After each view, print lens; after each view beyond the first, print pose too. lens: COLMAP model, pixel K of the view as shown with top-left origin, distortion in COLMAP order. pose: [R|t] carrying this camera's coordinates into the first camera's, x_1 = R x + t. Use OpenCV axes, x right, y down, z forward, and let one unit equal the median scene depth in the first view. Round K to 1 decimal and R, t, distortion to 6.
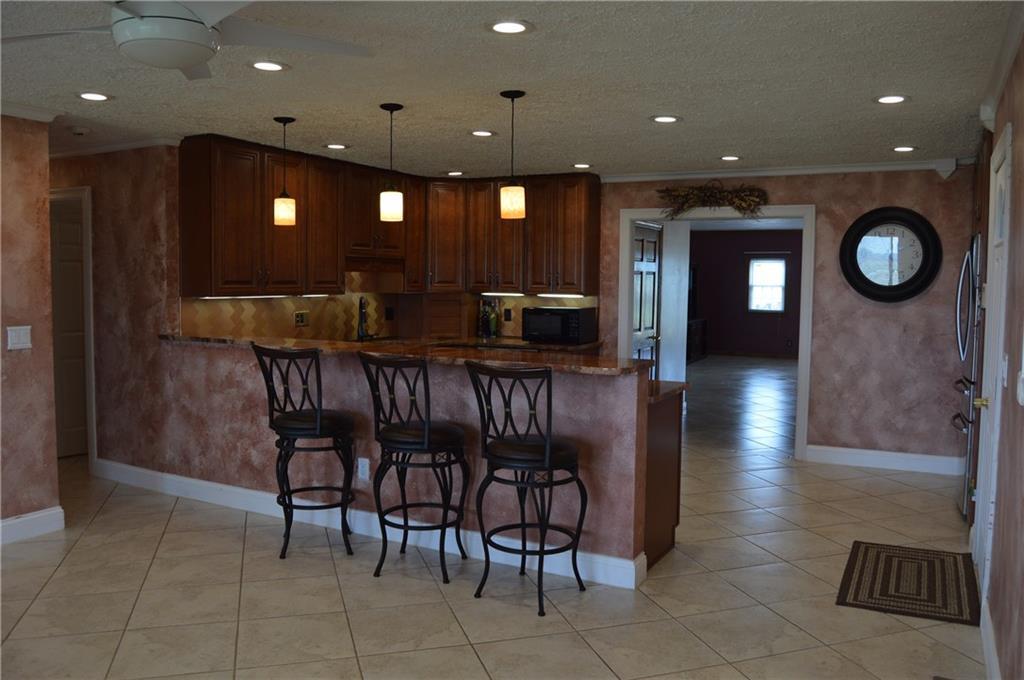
lens RADIAL K [[845.7, 0, 511.0], [0, 845.7, 301.4], [0, 0, 1]] dist [-0.110568, 0.001327]
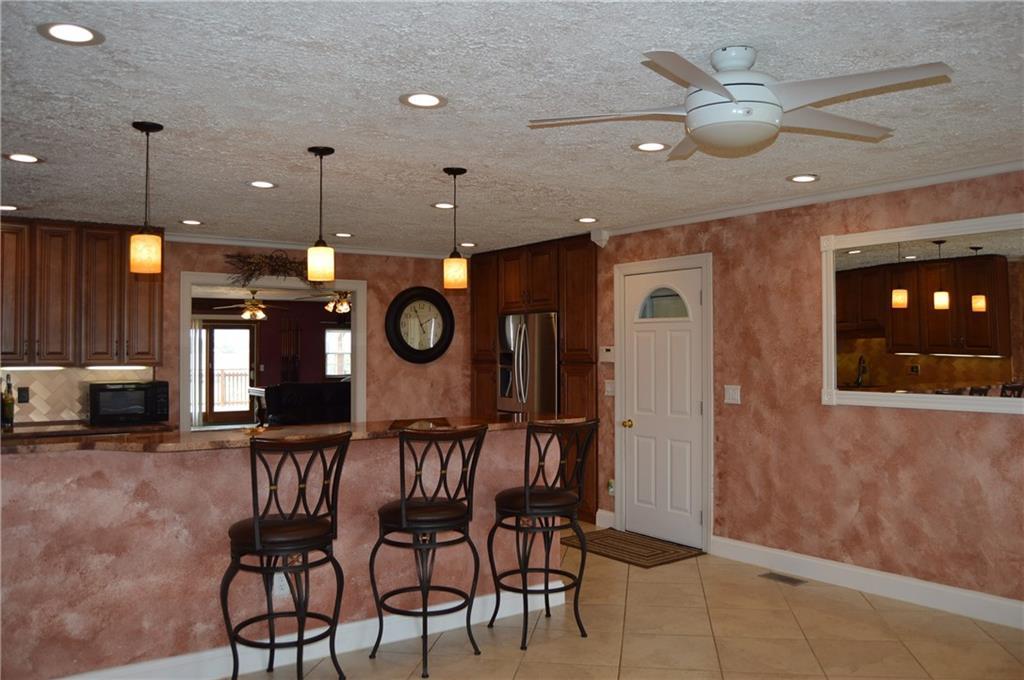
lens RADIAL K [[818.2, 0, 512.0], [0, 818.2, 340.0], [0, 0, 1]] dist [-0.009684, 0.000522]
pose [[0.460621, 0.000259, 0.887597, -0.568910], [0.028506, 0.999480, -0.015085, -0.012123], [-0.887139, 0.032251, 0.460374, 0.314120]]
